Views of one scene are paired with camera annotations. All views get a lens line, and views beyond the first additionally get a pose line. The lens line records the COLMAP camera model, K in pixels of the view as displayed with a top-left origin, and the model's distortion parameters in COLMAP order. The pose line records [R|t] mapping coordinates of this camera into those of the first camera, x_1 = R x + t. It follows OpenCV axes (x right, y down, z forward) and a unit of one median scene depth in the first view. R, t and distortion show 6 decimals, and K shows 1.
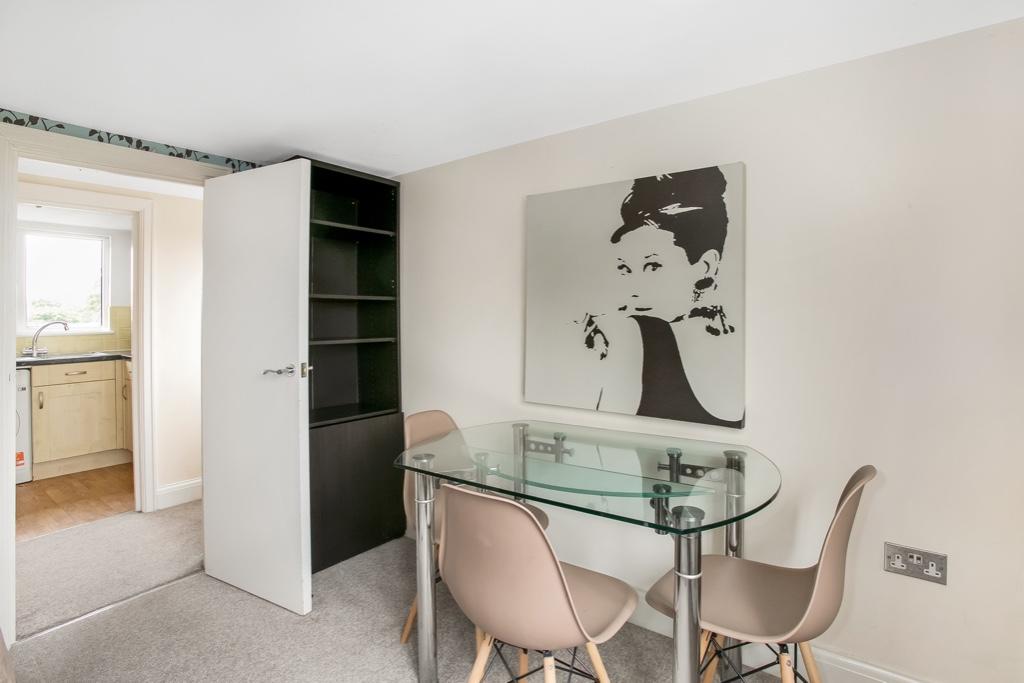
lens RADIAL K [[501.2, 0, 511.2], [0, 501.2, 313.4], [0, 0, 1]] dist [-0.000970, -0.000309]
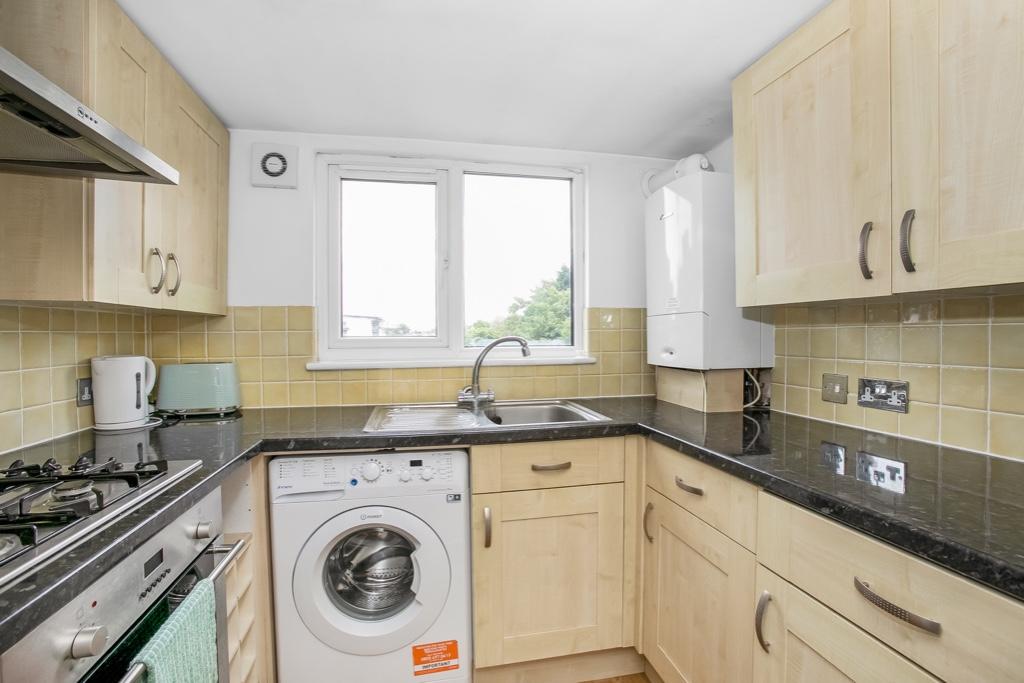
lens RADIAL K [[481.1, 0, 512.0], [0, 481.1, 341.5], [0, 0, 1]] dist [-0.044201, 0.037654]
pose [[0.773542, 0.004990, -0.633725, -0.632777], [-0.000756, 0.999976, 0.006951, 0.017990], [0.633745, -0.004898, 0.773527, 0.665047]]
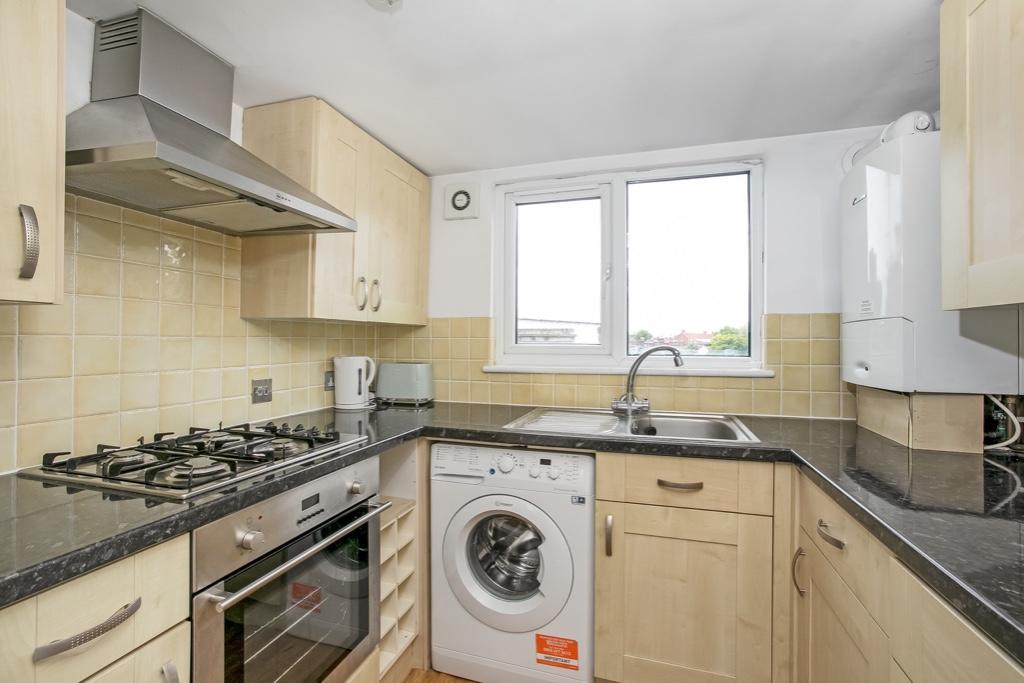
lens RADIAL K [[474.8, 0, 510.6], [0, 474.8, 335.6], [0, 0, 1]] dist [0.001449, 0.001155]
pose [[0.375563, -0.008567, -0.926757, -0.568517], [-0.013964, 0.999791, -0.014901, 0.015649], [0.926691, 0.018537, 0.375365, 0.724412]]
